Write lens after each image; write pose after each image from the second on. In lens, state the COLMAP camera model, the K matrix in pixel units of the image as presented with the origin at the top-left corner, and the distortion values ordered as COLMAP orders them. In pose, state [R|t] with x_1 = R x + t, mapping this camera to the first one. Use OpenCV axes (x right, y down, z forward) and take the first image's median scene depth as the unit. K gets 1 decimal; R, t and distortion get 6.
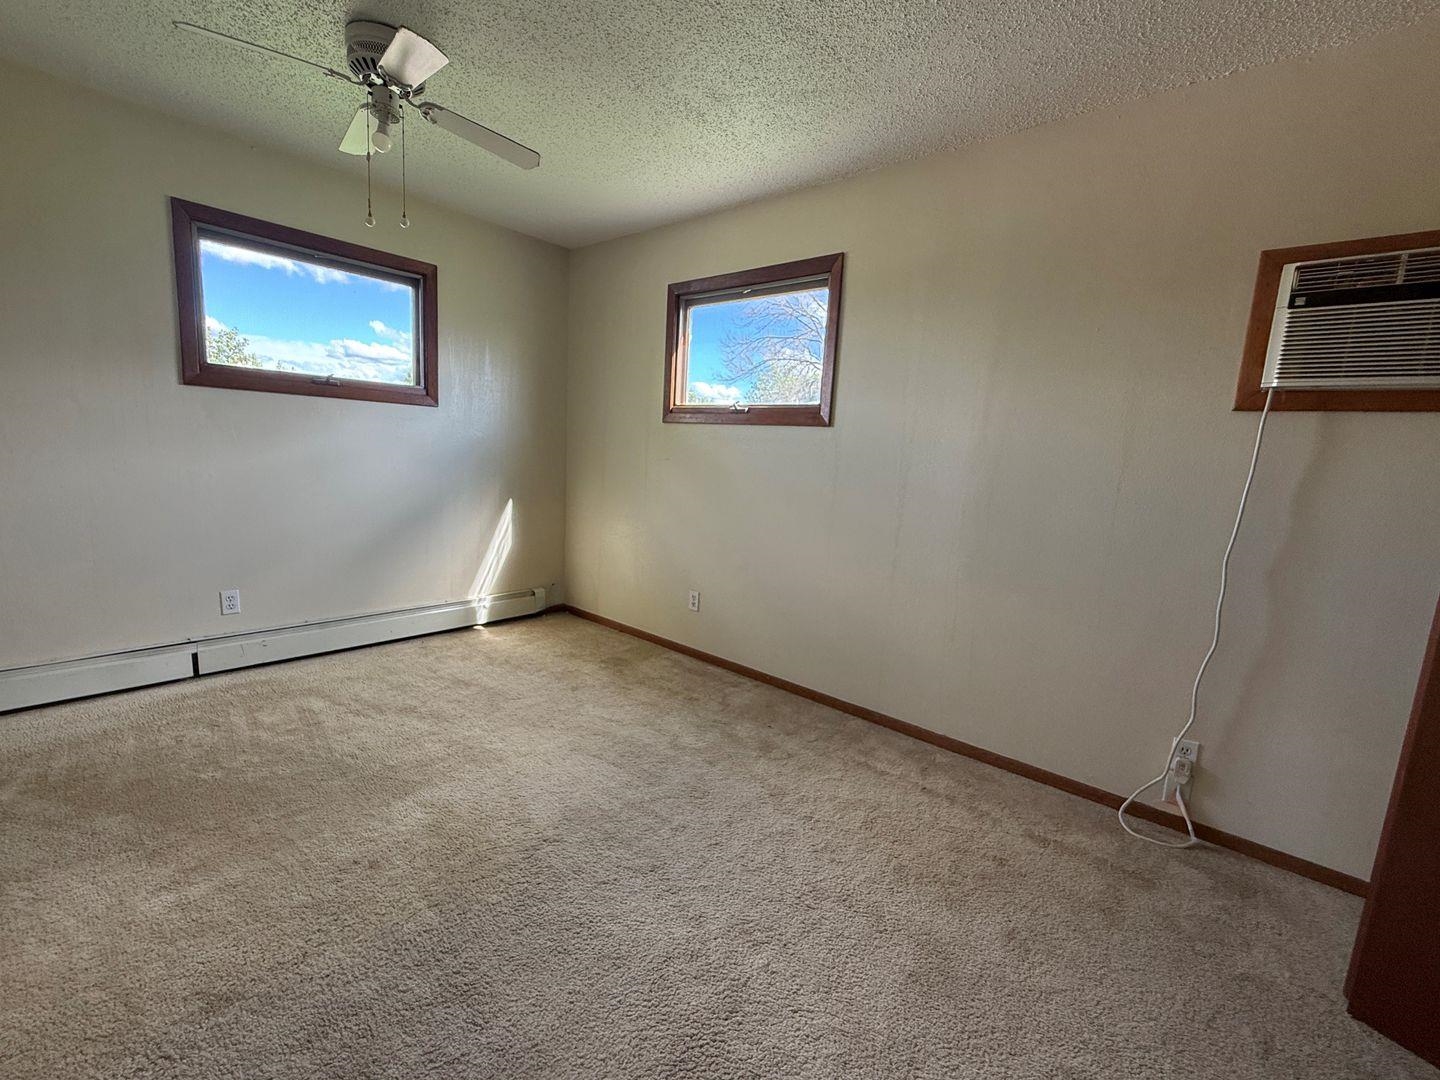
lens RADIAL K [[620.7, 0, 720.0], [0, 620.7, 540.0], [0, 0, 1]] dist [-0.000403, 0.000186]
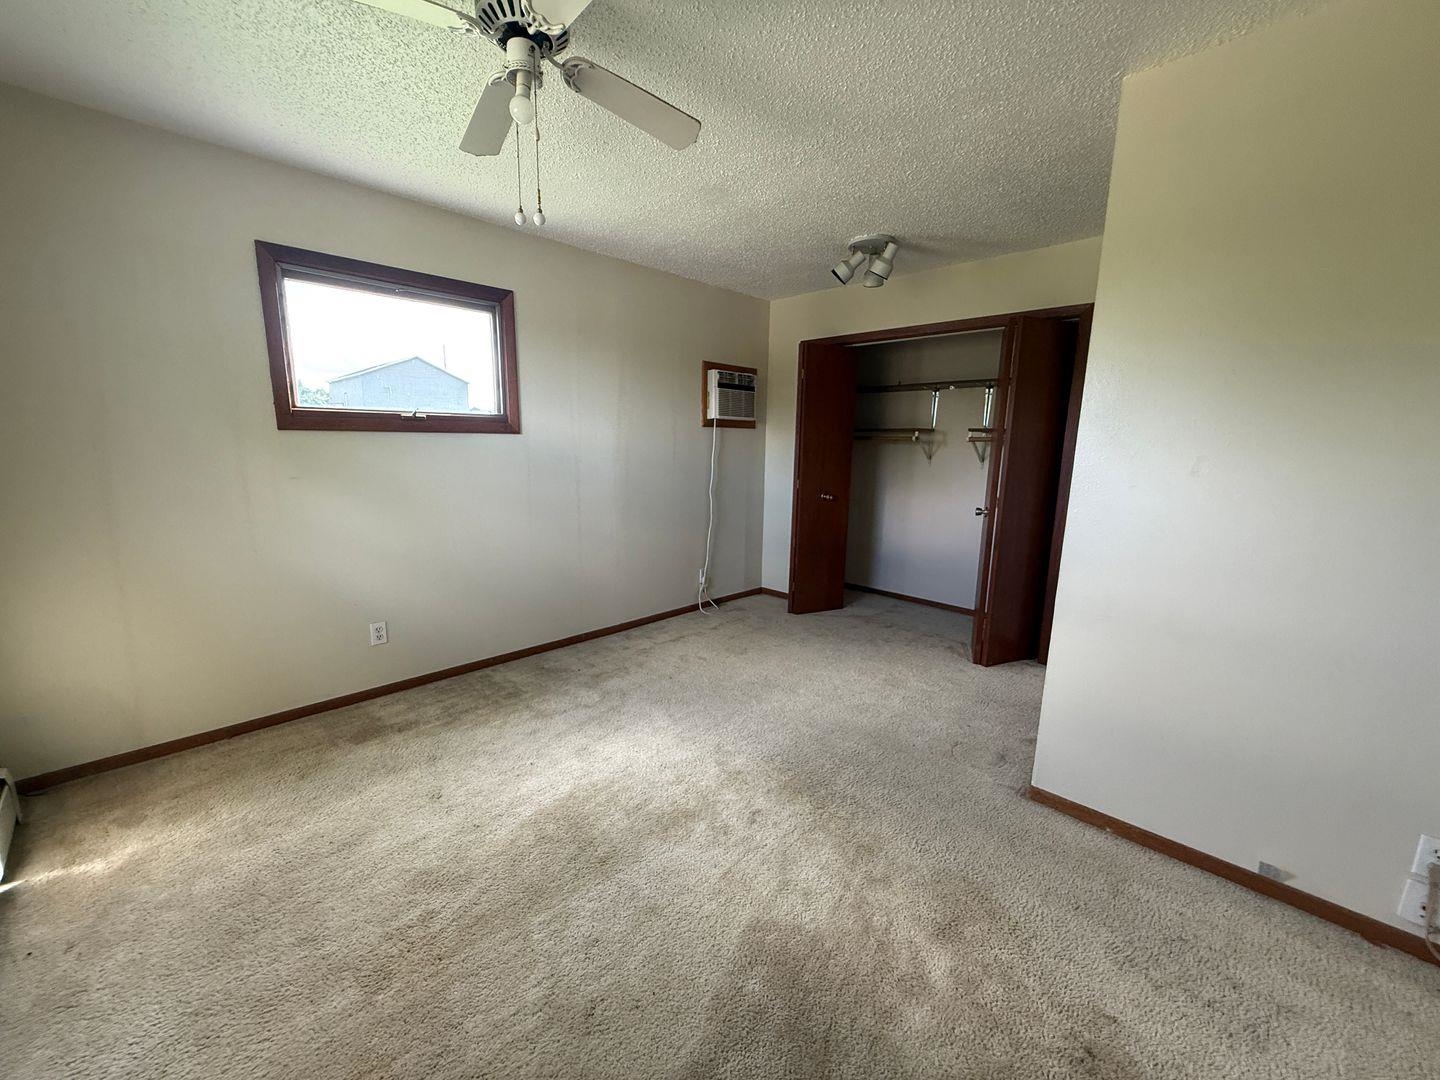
lens RADIAL K [[575.1, 0, 720.0], [0, 575.1, 540.0], [0, 0, 1]] dist [-0.000304, 0.000400]
pose [[0.049955, -0.222826, 0.973577, -1.039925], [0.134640, 0.967399, 0.214504, -0.184793], [-0.989635, 0.120367, 0.078328, 0.598253]]
